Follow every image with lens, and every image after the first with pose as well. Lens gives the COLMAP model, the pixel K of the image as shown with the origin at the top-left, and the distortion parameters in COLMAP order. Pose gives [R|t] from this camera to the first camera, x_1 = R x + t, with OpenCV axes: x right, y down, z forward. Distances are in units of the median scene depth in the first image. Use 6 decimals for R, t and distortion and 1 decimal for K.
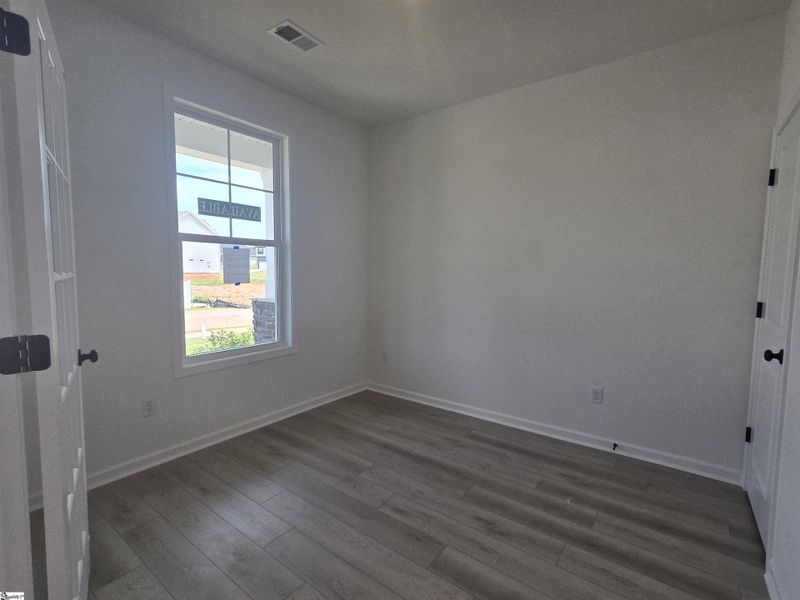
lens RADIAL K [[376.5, 0, 411.4], [0, 376.5, 298.0], [0, 0, 1]] dist [0.000591, 0.000341]
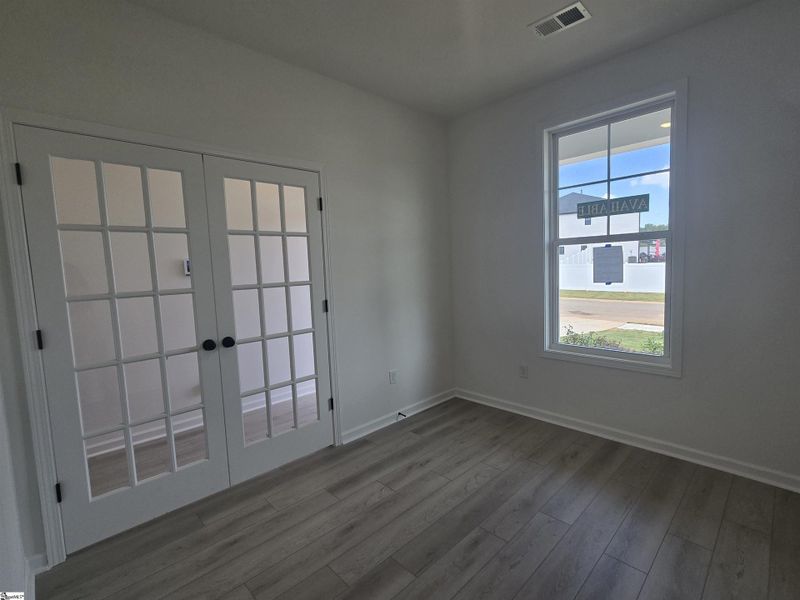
lens RADIAL K [[376.5, 0, 411.4], [0, 376.5, 298.0], [0, 0, 1]] dist [0.000591, 0.000341]
pose [[-0.159691, 0.075598, -0.984268, 0.585298], [-0.039987, 0.995750, 0.082968, -0.061381], [0.986357, 0.052608, -0.155989, 0.672314]]
